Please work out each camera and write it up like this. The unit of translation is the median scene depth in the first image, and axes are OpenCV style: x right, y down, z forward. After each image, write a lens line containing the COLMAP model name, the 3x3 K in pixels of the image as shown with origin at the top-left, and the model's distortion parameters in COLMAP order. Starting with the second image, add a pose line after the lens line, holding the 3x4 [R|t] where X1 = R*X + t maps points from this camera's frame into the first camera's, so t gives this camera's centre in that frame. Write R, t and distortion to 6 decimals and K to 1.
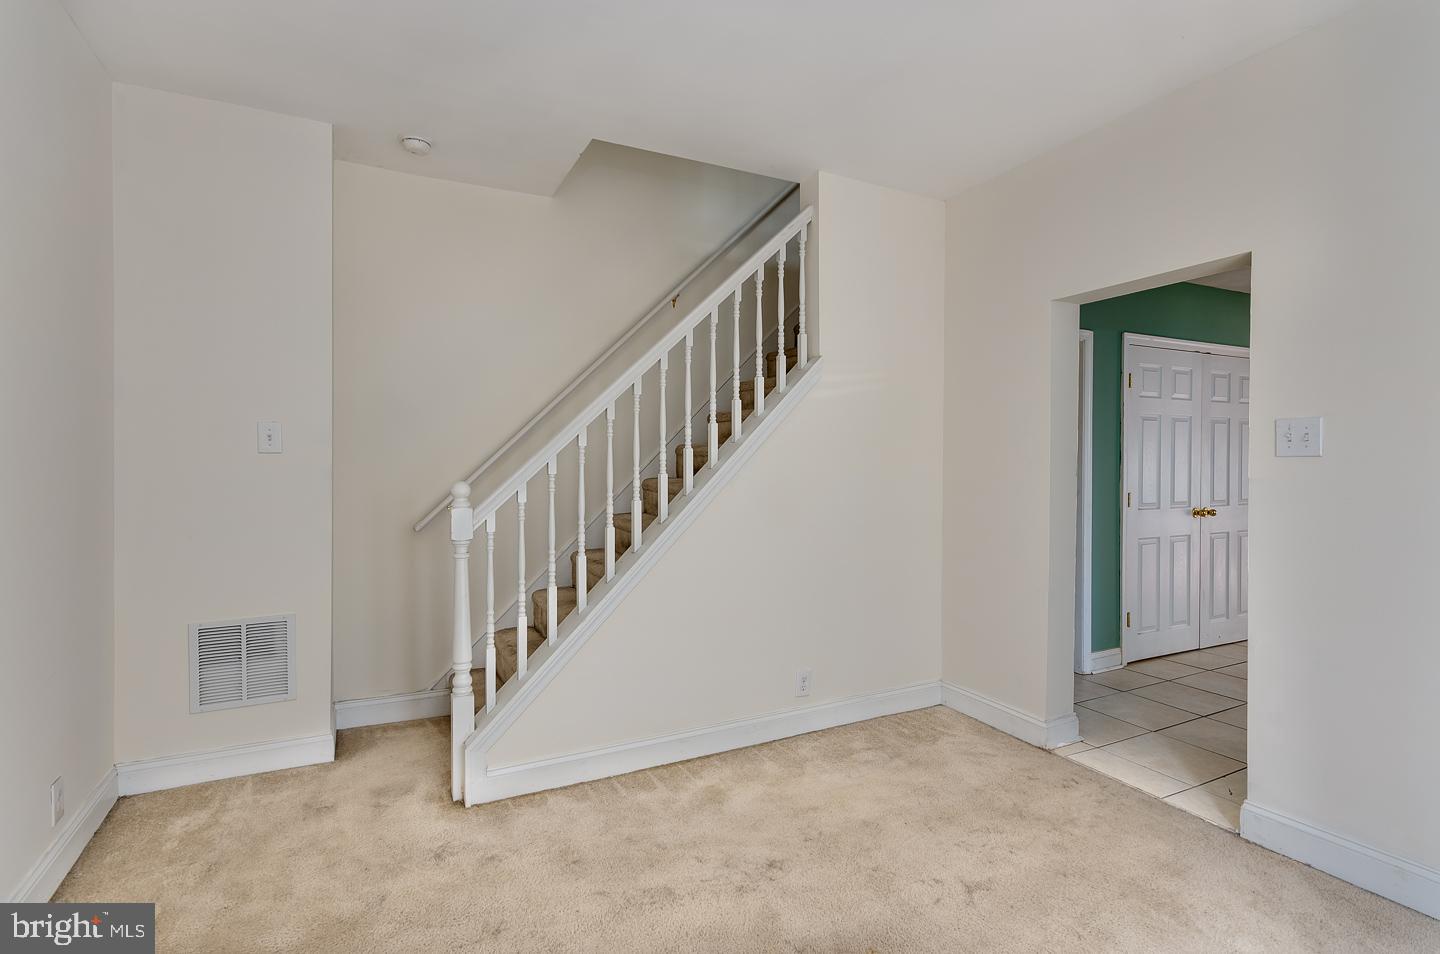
lens RADIAL K [[686.9, 0, 739.5], [0, 686.9, 472.2], [0, 0, 1]] dist [-0.000964, -0.000821]
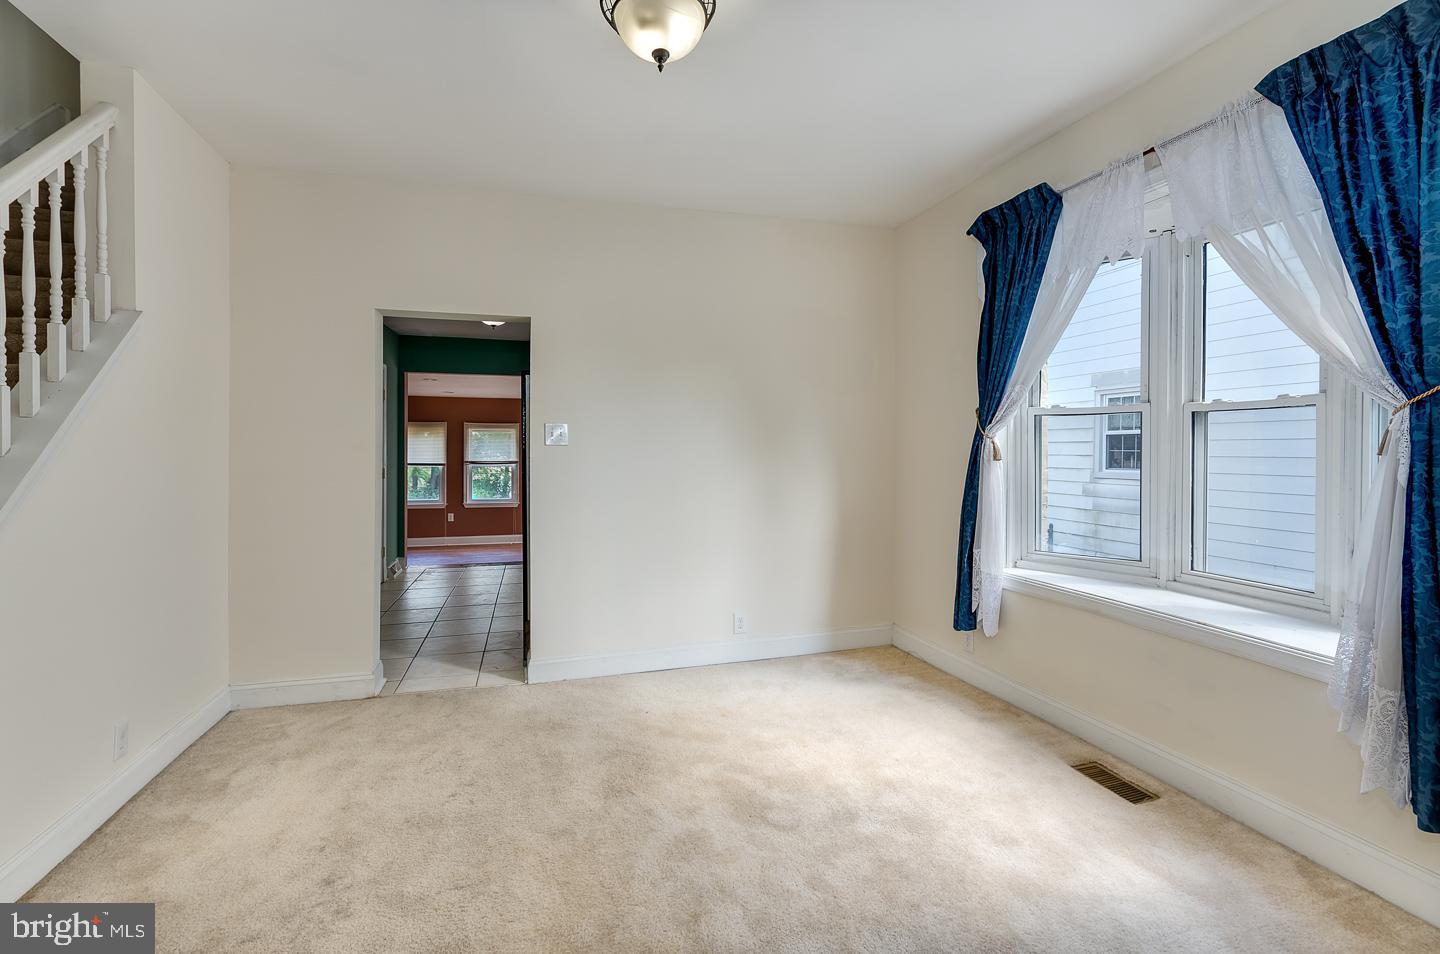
lens RADIAL K [[670.1, 0, 719.7], [0, 670.1, 469.6], [0, 0, 1]] dist [-0.003930, -0.000842]
pose [[0.157617, -0.033601, 0.986929, -0.565089], [0.011207, 0.999417, 0.032236, -0.007895], [-0.987437, 0.005979, 0.157901, 0.250068]]
